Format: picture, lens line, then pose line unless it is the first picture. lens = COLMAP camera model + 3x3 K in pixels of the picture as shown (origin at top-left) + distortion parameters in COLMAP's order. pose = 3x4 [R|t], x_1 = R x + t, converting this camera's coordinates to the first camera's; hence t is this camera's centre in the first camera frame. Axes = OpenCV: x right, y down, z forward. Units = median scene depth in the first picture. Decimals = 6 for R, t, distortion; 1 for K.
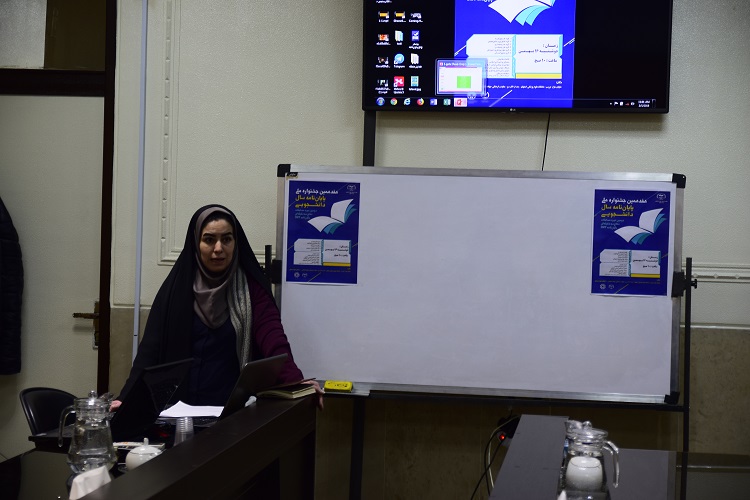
lens RADIAL K [[1571.2, 0, 375.0], [0, 1571.2, 250.0], [0, 0, 1]] dist [0.185630, 0.012993]
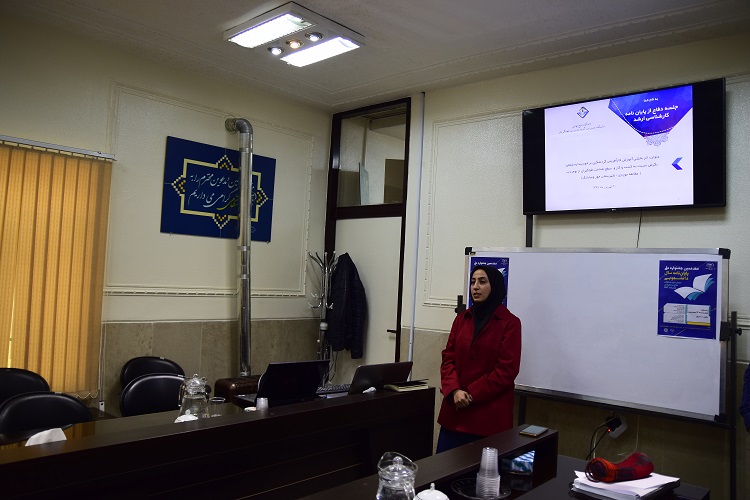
lens RADIAL K [[589.4, 0, 375.0], [0, 589.4, 250.0], [0, 0, 1]] dist [-0.125483, 0.112737]
pose [[0.832471, -0.014613, -0.553877, 0.212342], [-0.038801, 0.995660, -0.084587, 0.005599], [0.552709, 0.091907, 0.828291, 0.434941]]
